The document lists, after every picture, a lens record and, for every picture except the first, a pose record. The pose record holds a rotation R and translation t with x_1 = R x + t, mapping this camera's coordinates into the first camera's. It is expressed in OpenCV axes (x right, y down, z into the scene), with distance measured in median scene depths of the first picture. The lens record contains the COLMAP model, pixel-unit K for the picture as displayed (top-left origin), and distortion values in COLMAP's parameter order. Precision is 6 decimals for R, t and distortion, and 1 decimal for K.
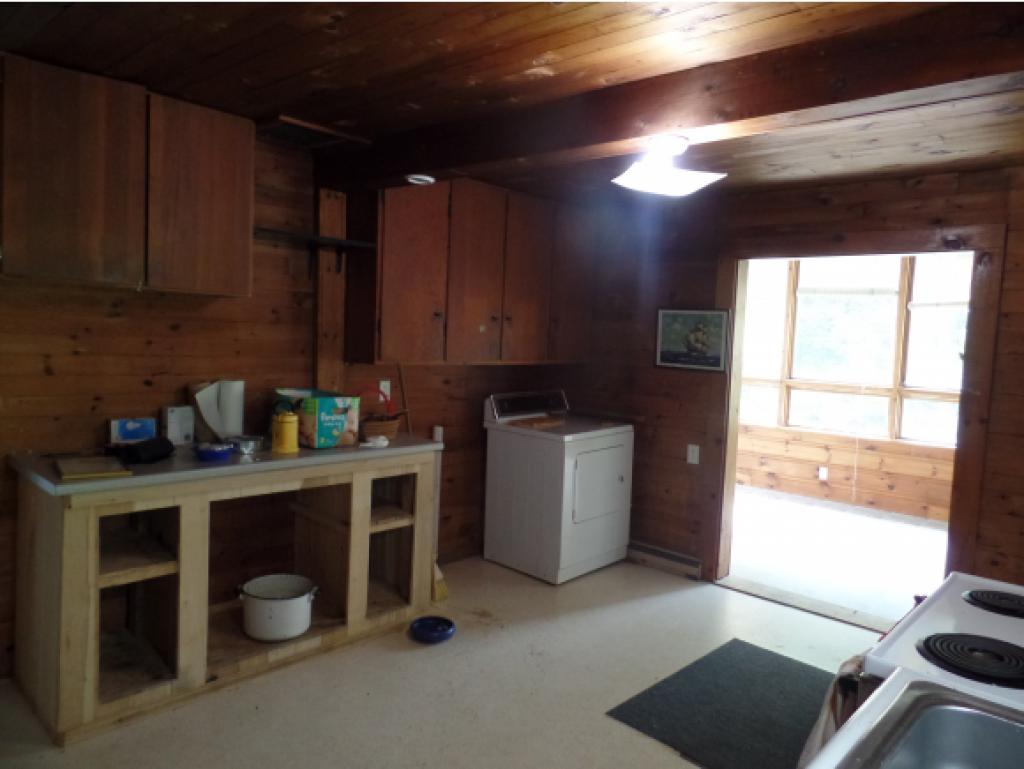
lens RADIAL K [[705.5, 0, 519.1], [0, 705.5, 383.2], [0, 0, 1]] dist [0.038949, -0.002980]
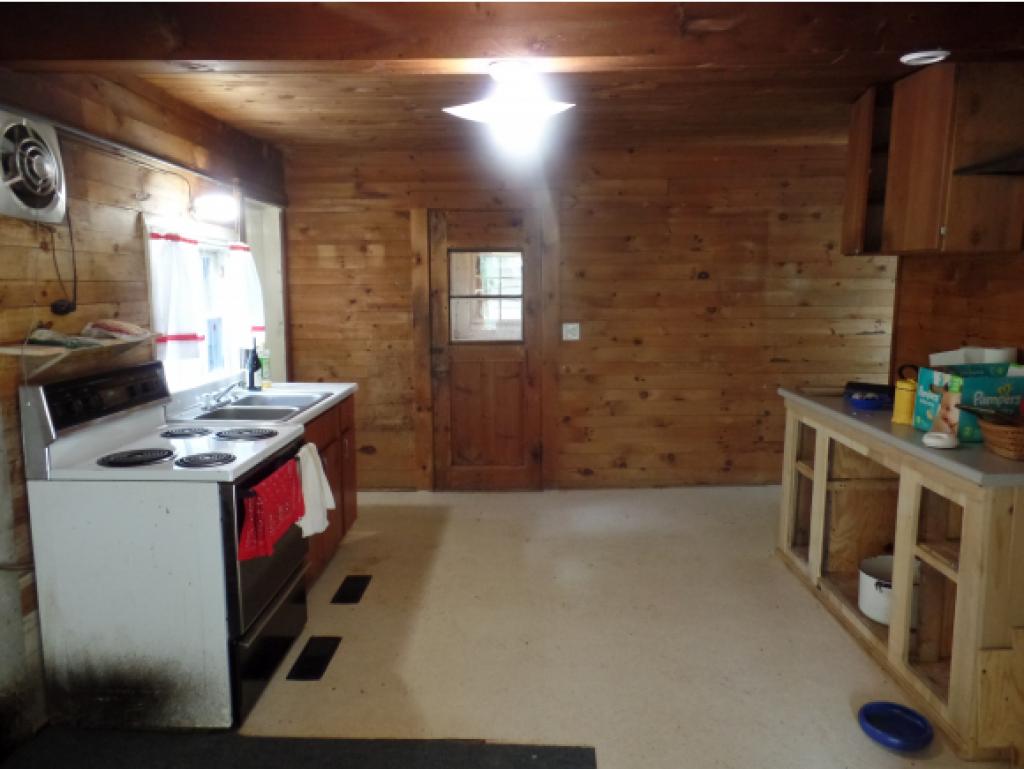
lens RADIAL K [[705.5, 0, 507.9], [0, 705.5, 381.7], [0, 0, 1]] dist [0.038949, -0.002980]
pose [[-0.744891, 0.054740, -0.664937, 0.617804], [-0.071516, 0.984336, 0.161149, -0.061489], [0.663343, 0.167592, -0.729307, 1.261183]]
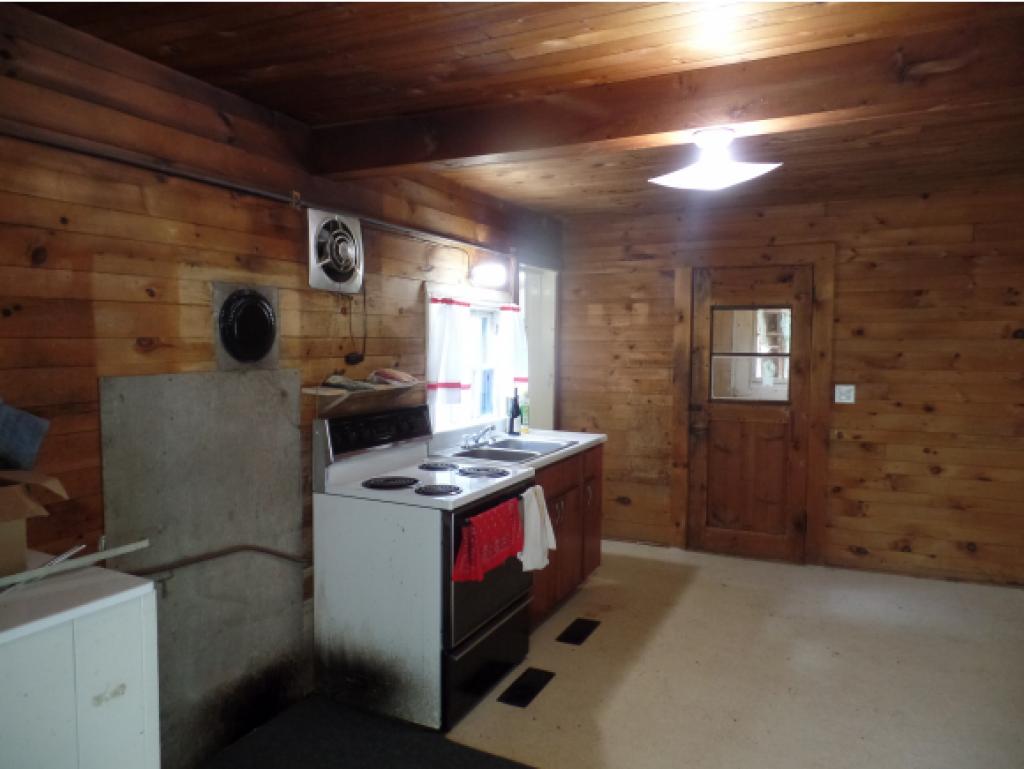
lens RADIAL K [[705.5, 0, 529.1], [0, 705.5, 386.6], [0, 0, 1]] dist [0.038949, -0.002980]
pose [[-0.948386, -0.024122, -0.316200, 0.555103], [-0.065179, 0.990642, 0.119918, -0.071509], [0.310348, 0.134338, -0.941083, 1.330412]]
